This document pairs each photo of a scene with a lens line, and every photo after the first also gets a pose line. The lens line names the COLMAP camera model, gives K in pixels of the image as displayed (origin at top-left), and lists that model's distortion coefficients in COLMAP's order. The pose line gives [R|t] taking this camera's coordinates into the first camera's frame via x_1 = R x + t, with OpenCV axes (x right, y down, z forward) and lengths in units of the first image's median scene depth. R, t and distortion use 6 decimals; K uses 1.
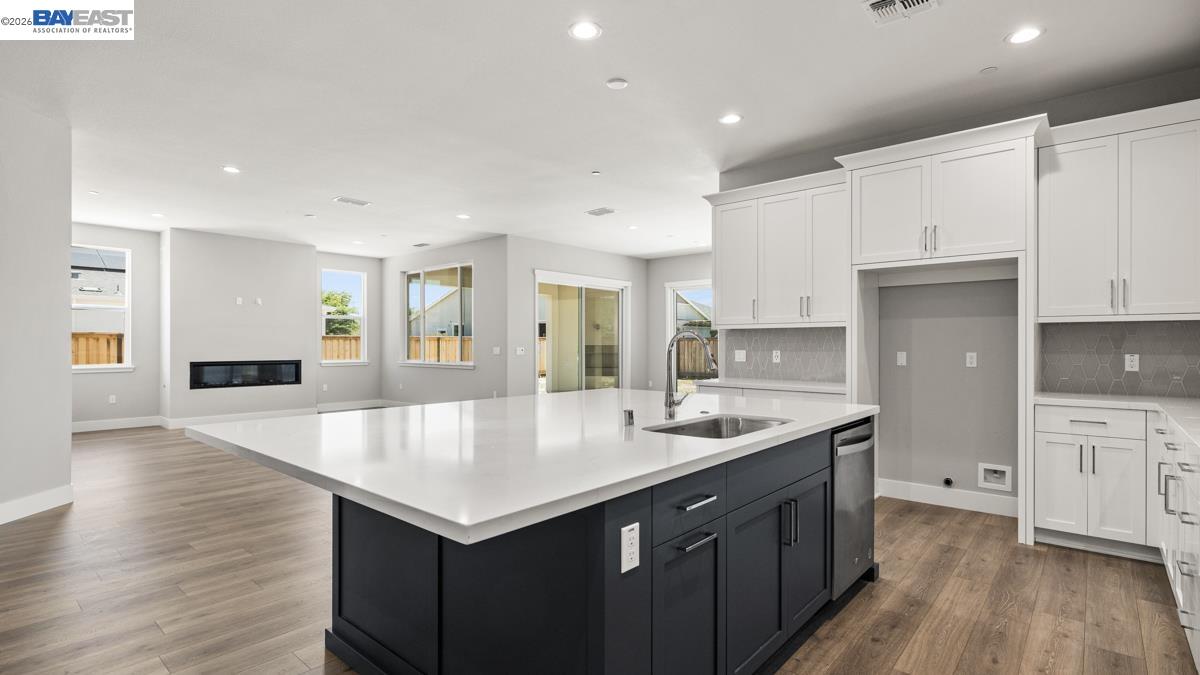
lens RADIAL K [[570.9, 0, 596.5], [0, 570.9, 345.9], [0, 0, 1]] dist [0.000839, 0.000755]
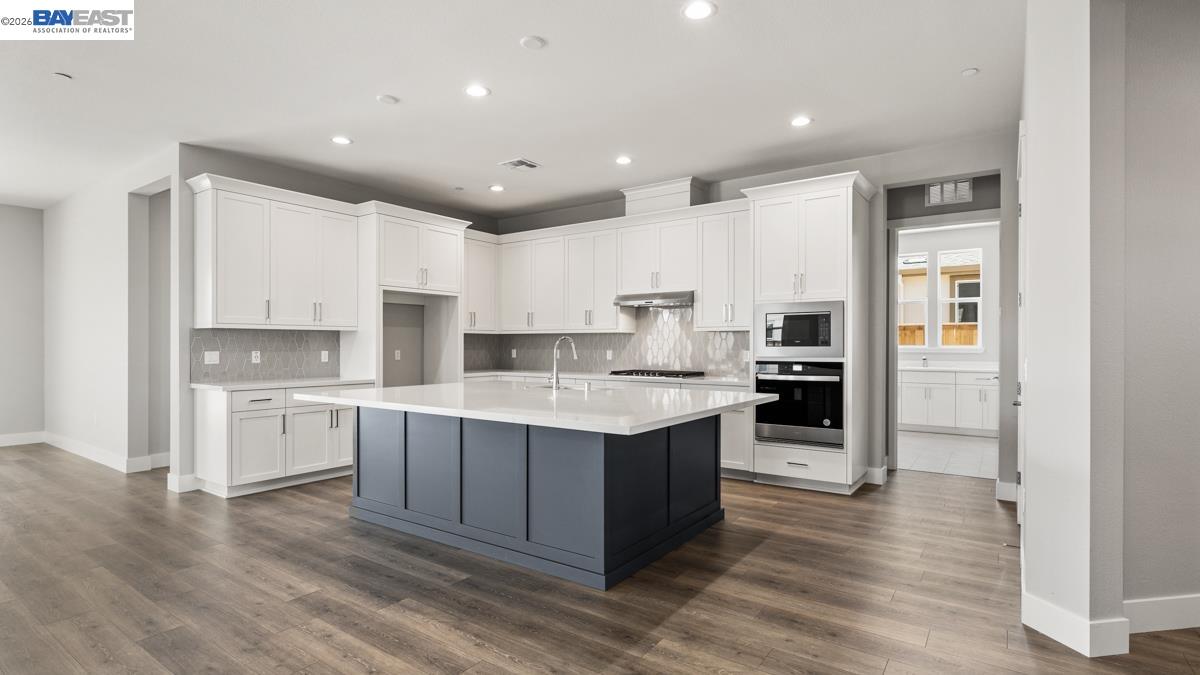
lens RADIAL K [[576.8, 0, 599.3], [0, 576.8, 348.0], [0, 0, 1]] dist [-0.002140, 0.000227]
pose [[-0.105351, -0.005164, 0.994422, -0.735009], [0.002819, 0.999981, 0.005492, -0.001212], [-0.994431, 0.003382, -0.105335, 0.492706]]
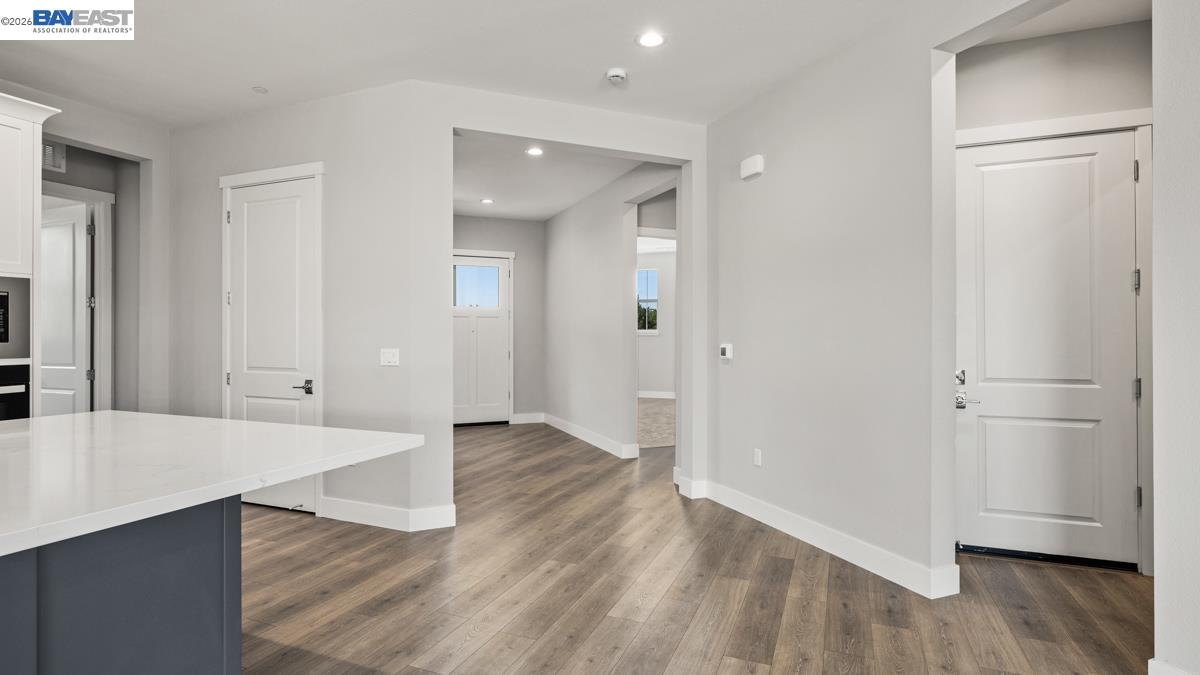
lens RADIAL K [[593.6, 0, 601.8], [0, 593.6, 333.5], [0, 0, 1]] dist [-0.001534, -0.000277]
pose [[-0.945467, 0.000245, -0.325717, -0.287566], [-0.000084, 1.000000, 0.000995, -0.008316], [0.325717, 0.000968, -0.945467, 0.840125]]
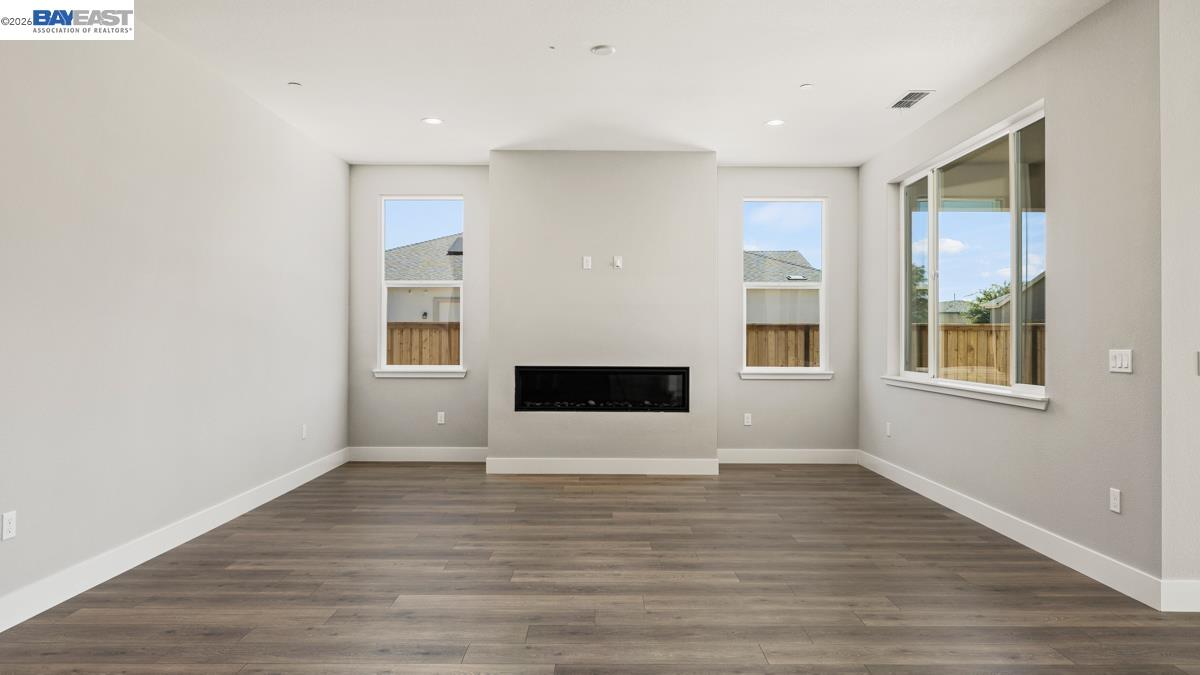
lens RADIAL K [[730.8, 0, 598.9], [0, 730.8, 332.1], [0, 0, 1]] dist [-0.000514, -0.000217]
pose [[0.660363, -0.003239, -0.750940, -0.104271], [-0.004624, 0.999954, -0.008379, -0.003595], [0.750933, 0.009006, 0.660318, 0.868438]]
